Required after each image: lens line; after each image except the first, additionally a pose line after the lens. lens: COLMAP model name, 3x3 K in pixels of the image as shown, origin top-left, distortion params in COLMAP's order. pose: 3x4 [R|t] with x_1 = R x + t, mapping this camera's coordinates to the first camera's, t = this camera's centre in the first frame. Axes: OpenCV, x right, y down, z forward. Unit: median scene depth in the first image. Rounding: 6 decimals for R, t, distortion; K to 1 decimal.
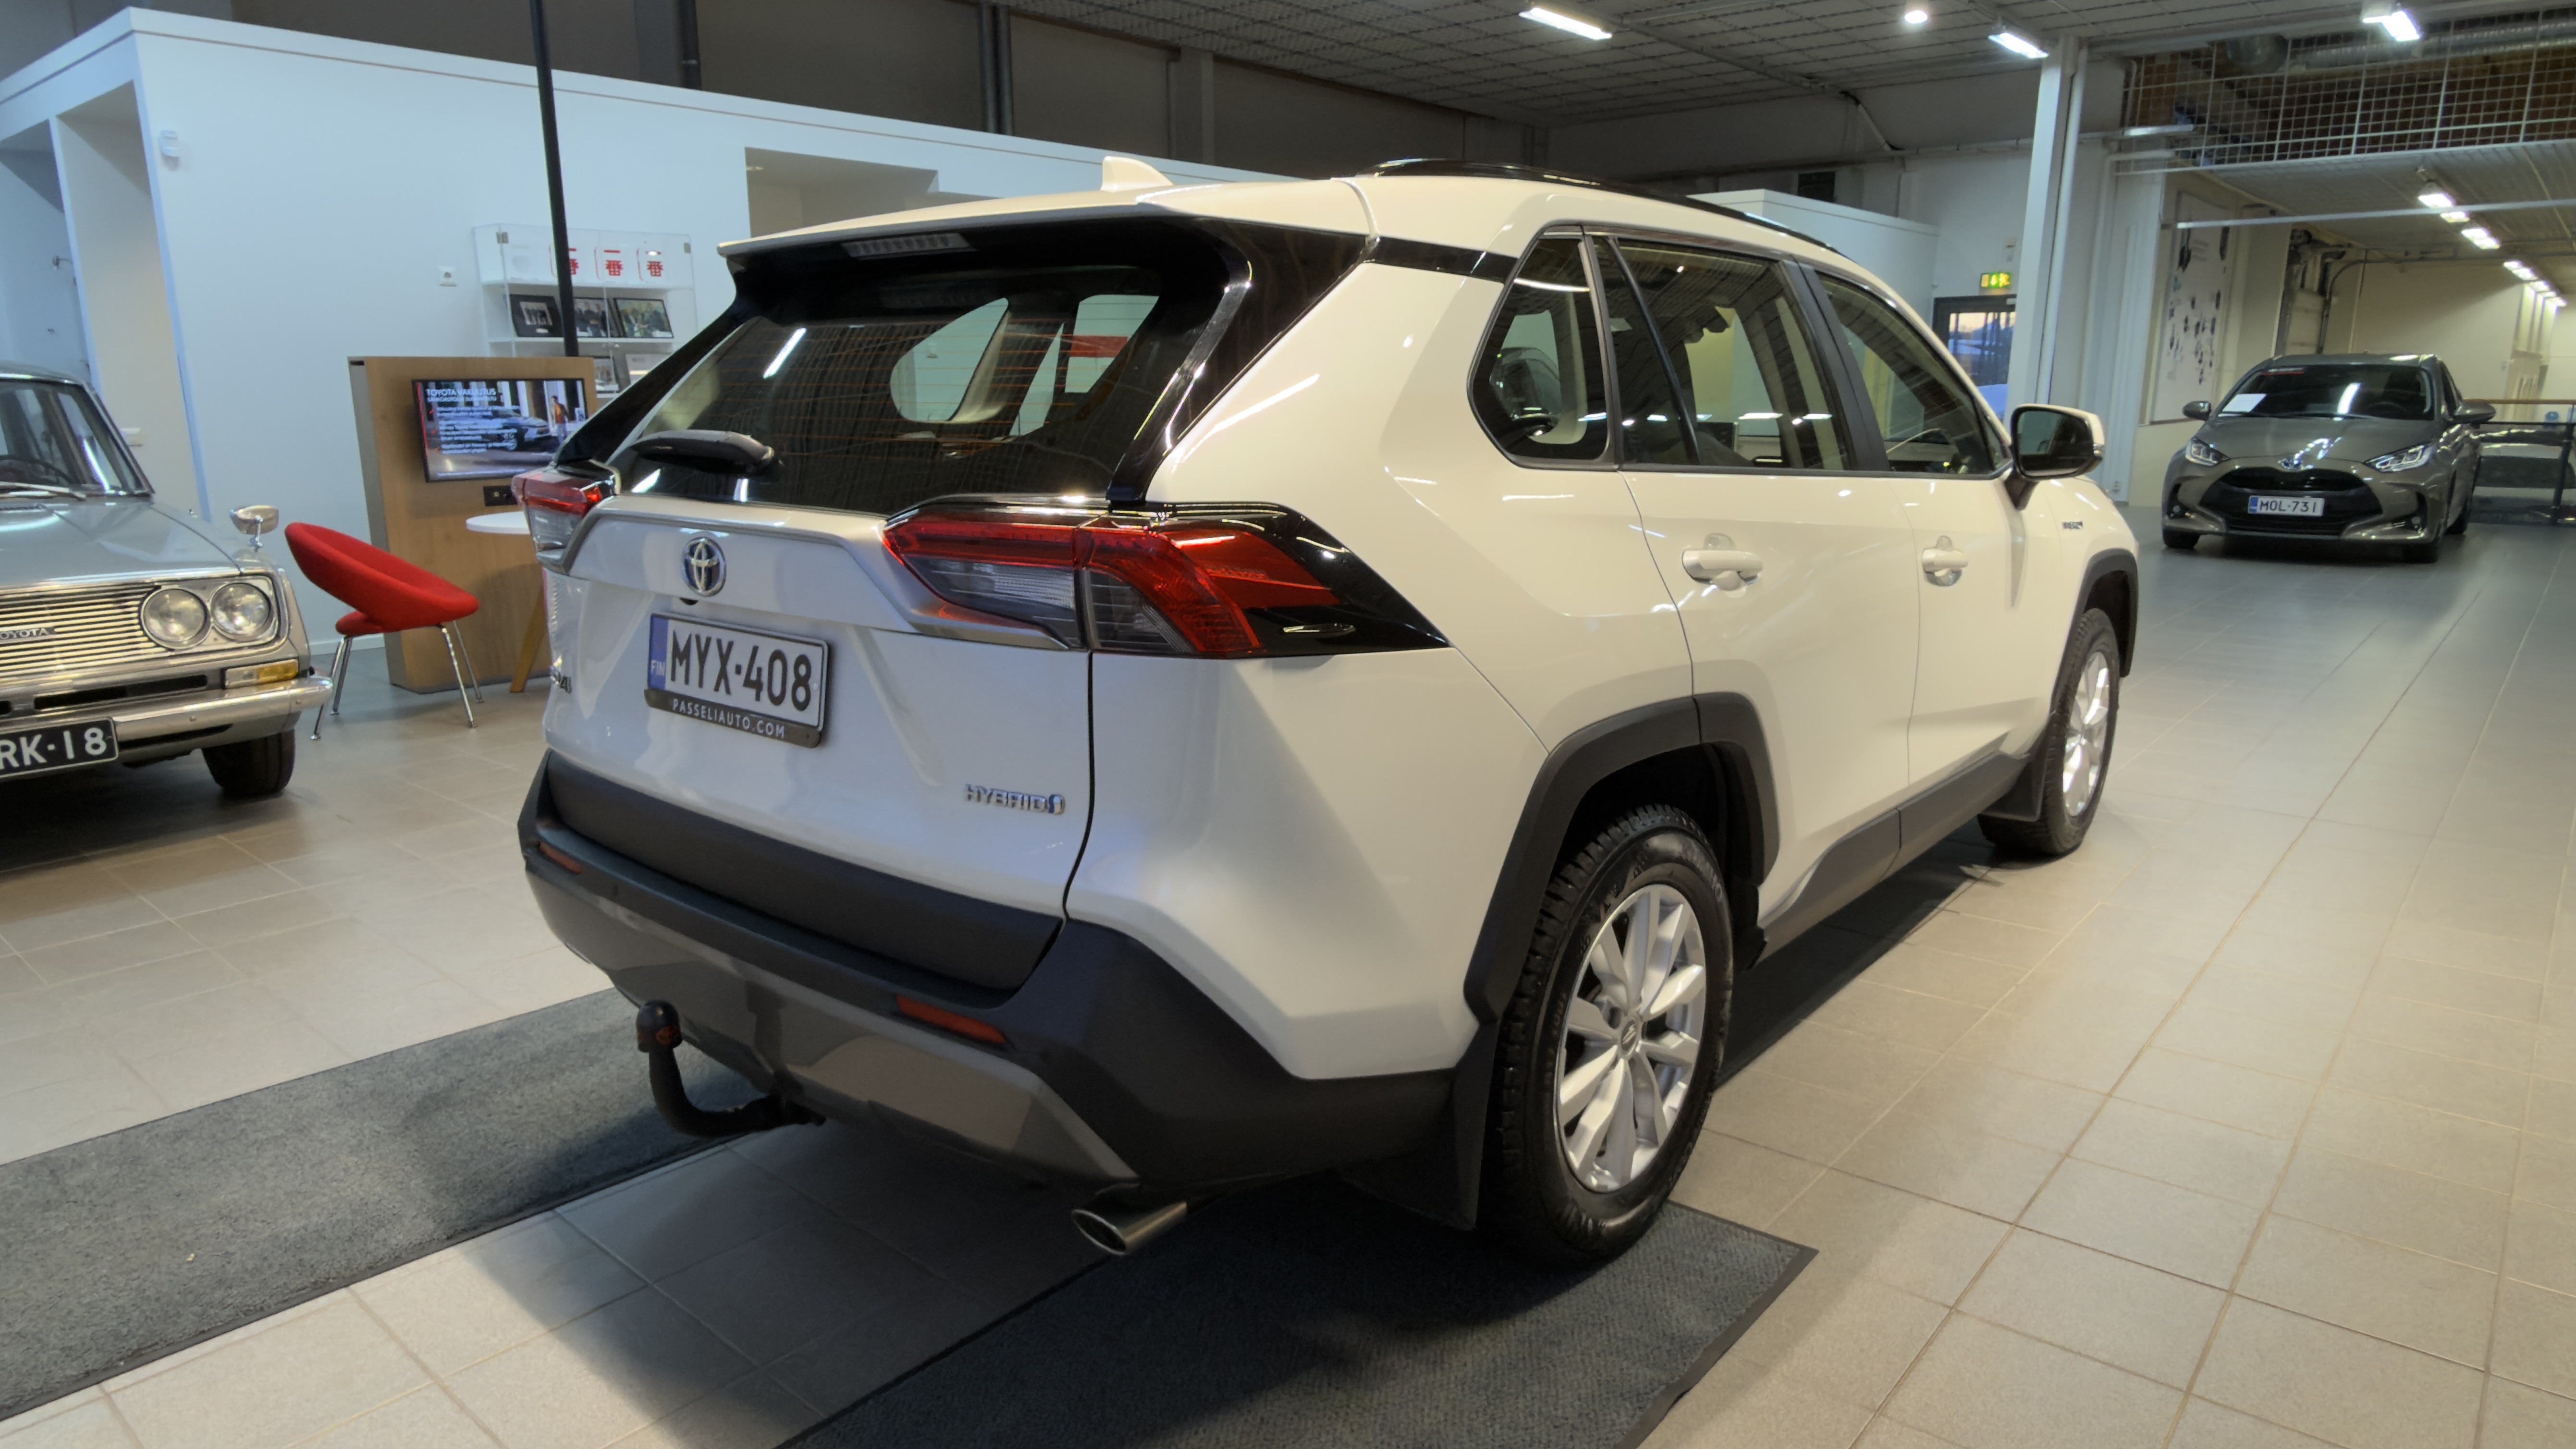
lens RADIAL K [[1533.2, 0, 1294.7], [0, 1533.2, 729.8], [0, 0, 1]] dist [0.006222, 0.000431]
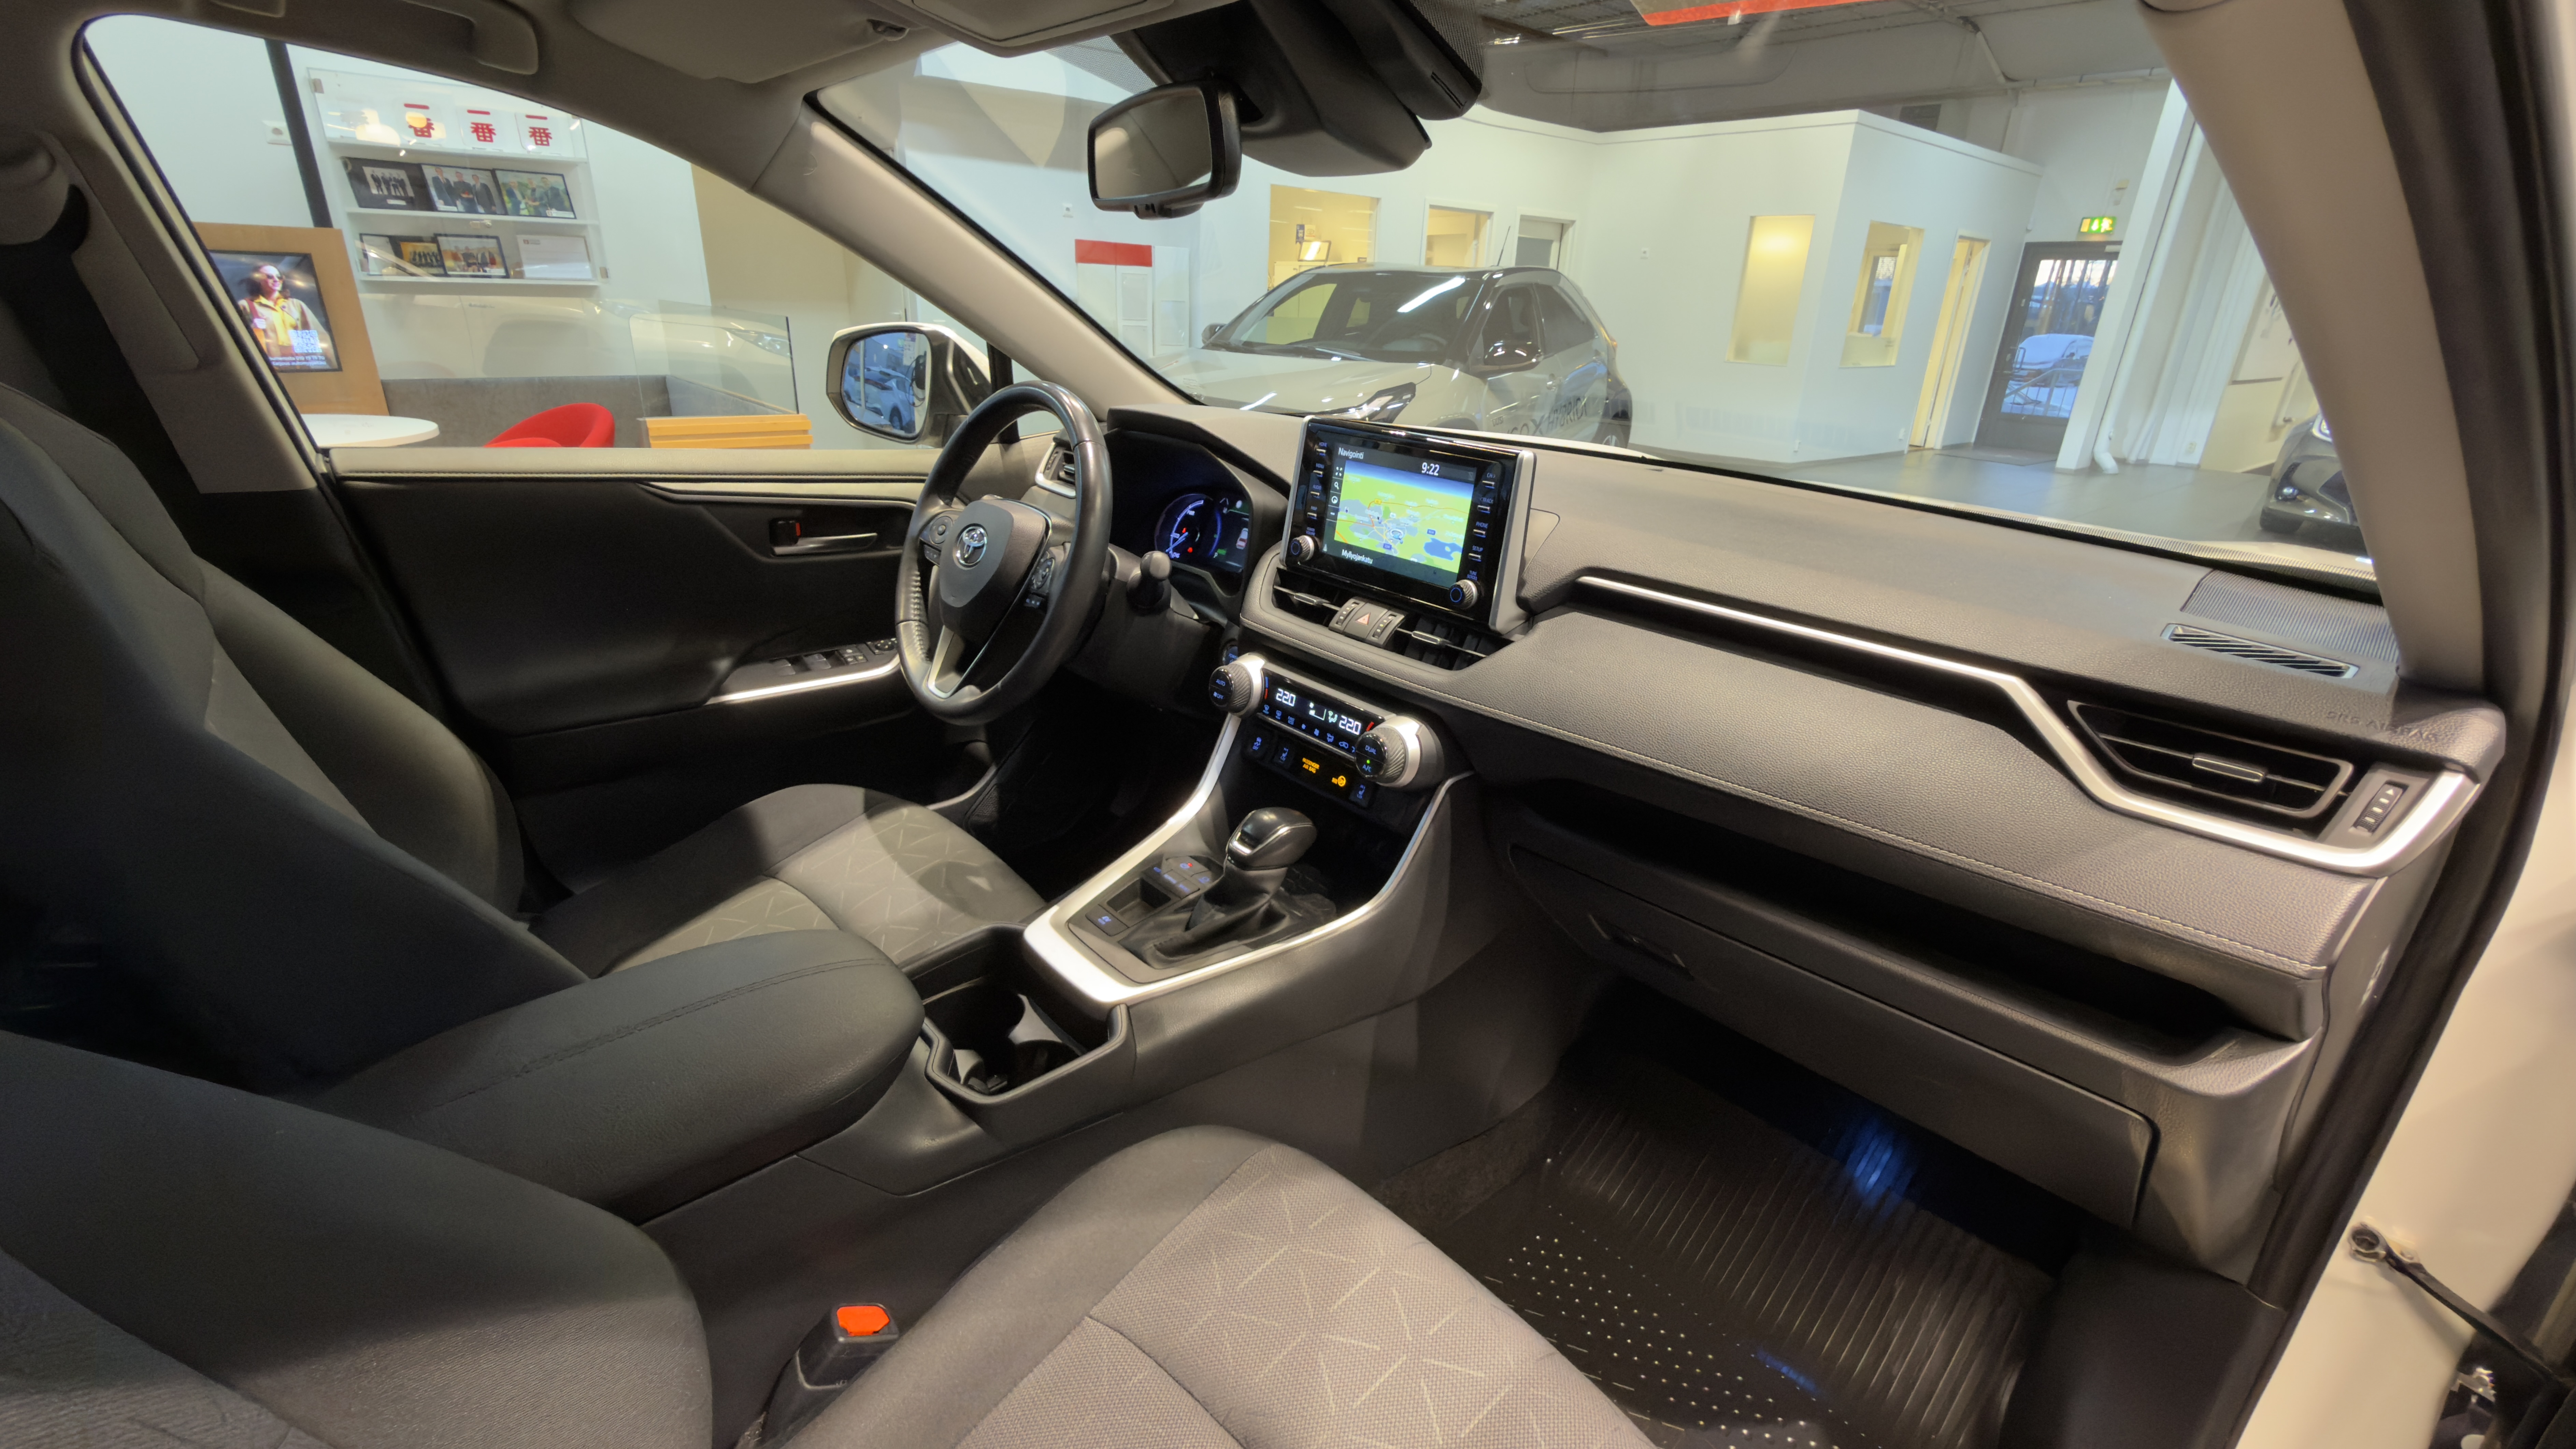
lens RADIAL K [[1140.7, 0, 1272.5], [0, 1140.7, 730.4], [0, 0, 1]] dist [0.000739, 0.000207]
pose [[0.987949, 0.091577, -0.124782, 0.059463], [-0.073417, 0.986986, 0.143069, -0.042163], [0.136260, -0.132184, 0.981815, 0.178538]]
